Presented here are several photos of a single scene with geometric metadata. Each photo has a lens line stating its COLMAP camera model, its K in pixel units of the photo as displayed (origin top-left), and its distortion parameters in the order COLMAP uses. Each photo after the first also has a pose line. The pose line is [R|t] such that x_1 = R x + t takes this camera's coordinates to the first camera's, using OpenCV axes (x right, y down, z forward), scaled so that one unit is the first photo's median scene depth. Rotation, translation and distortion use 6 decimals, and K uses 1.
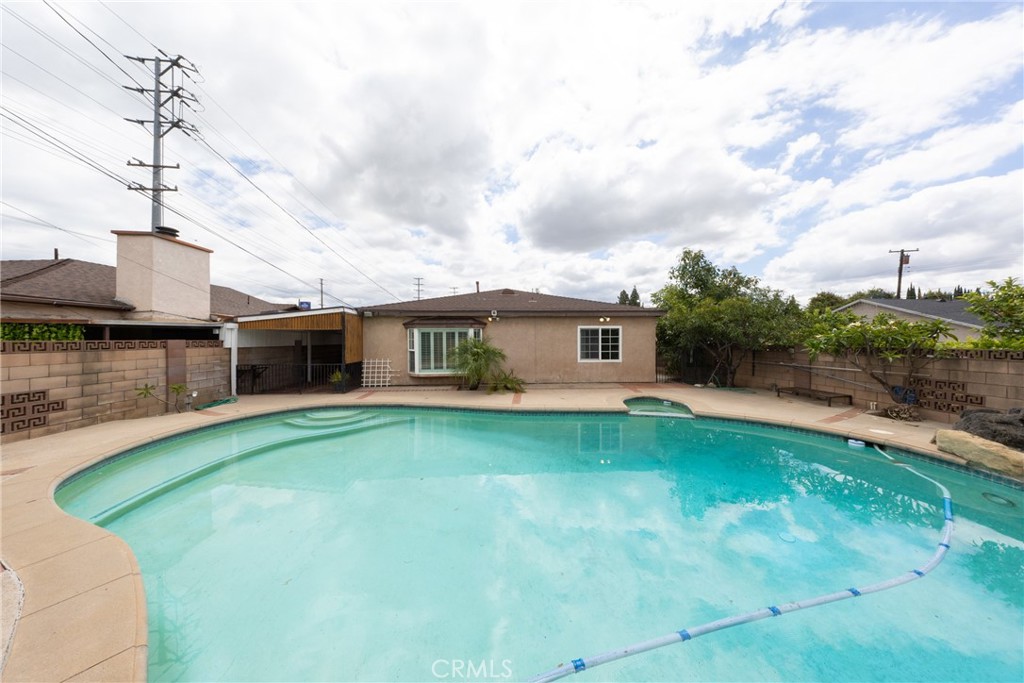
lens RADIAL K [[297.3, 0, 514.9], [0, 297.3, 339.8], [0, 0, 1]] dist [-0.000267, -0.000596]
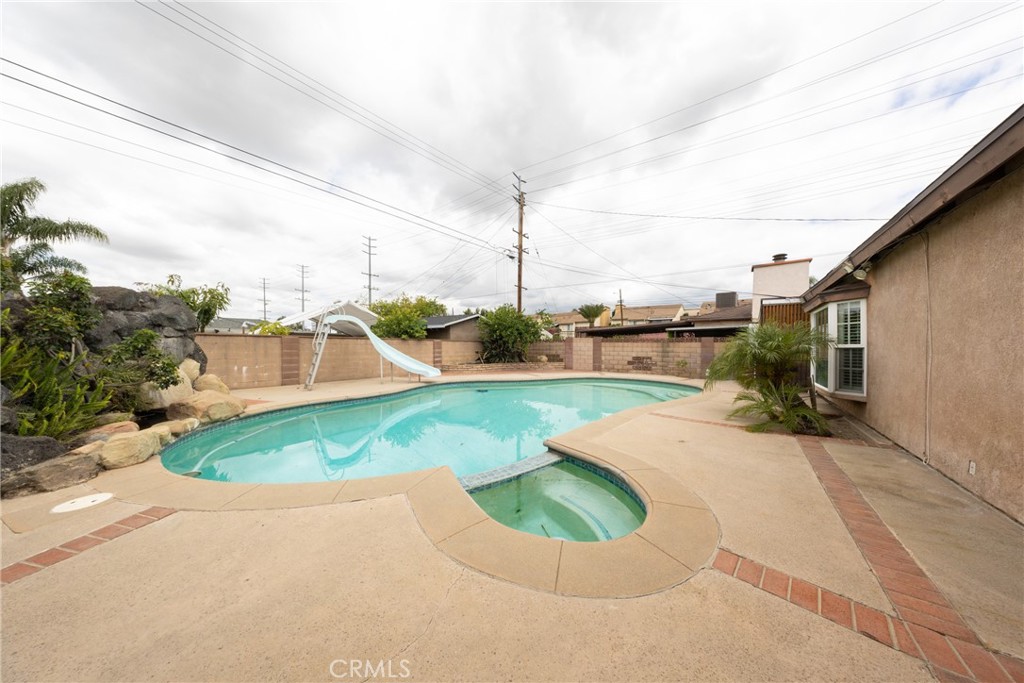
lens RADIAL K [[297.3, 0, 510.0], [0, 297.3, 342.1], [0, 0, 1]] dist [-0.000267, -0.000596]
pose [[-0.677034, -0.001579, -0.735950, 0.579459], [-0.000900, 0.999999, -0.001318, 0.021720], [0.735951, -0.000230, -0.677035, 0.924758]]
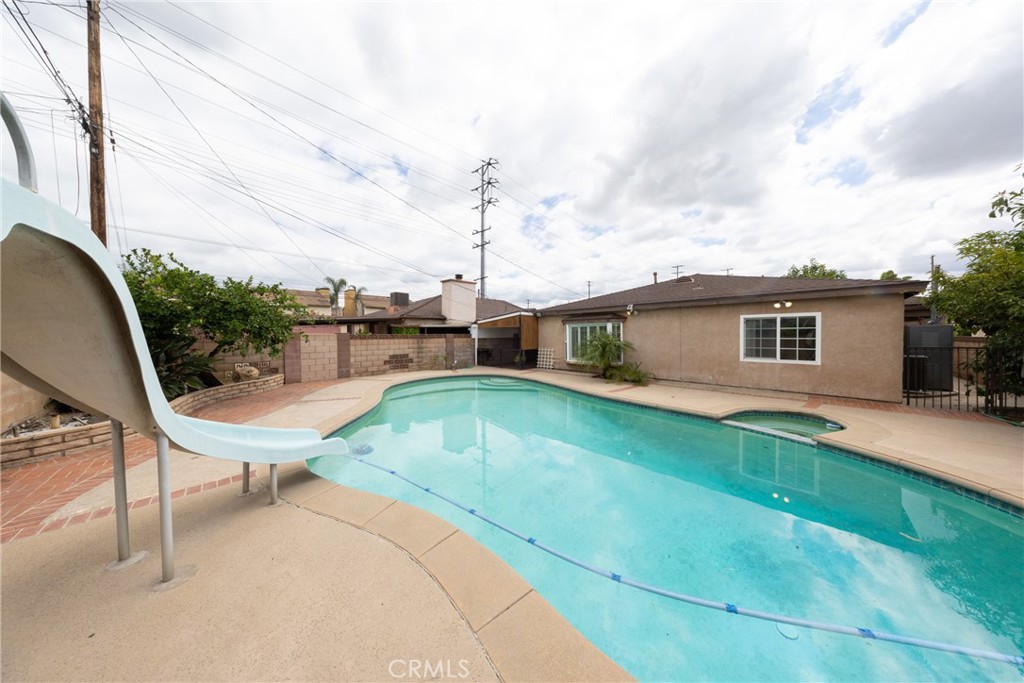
lens RADIAL K [[297.3, 0, 513.3], [0, 297.3, 342.3], [0, 0, 1]] dist [-0.000267, -0.000596]
pose [[0.656358, 0.020222, -0.754179, 0.438516], [0.002621, 0.999574, 0.029082, 0.000614], [0.754445, -0.021065, 0.656025, 0.016304]]
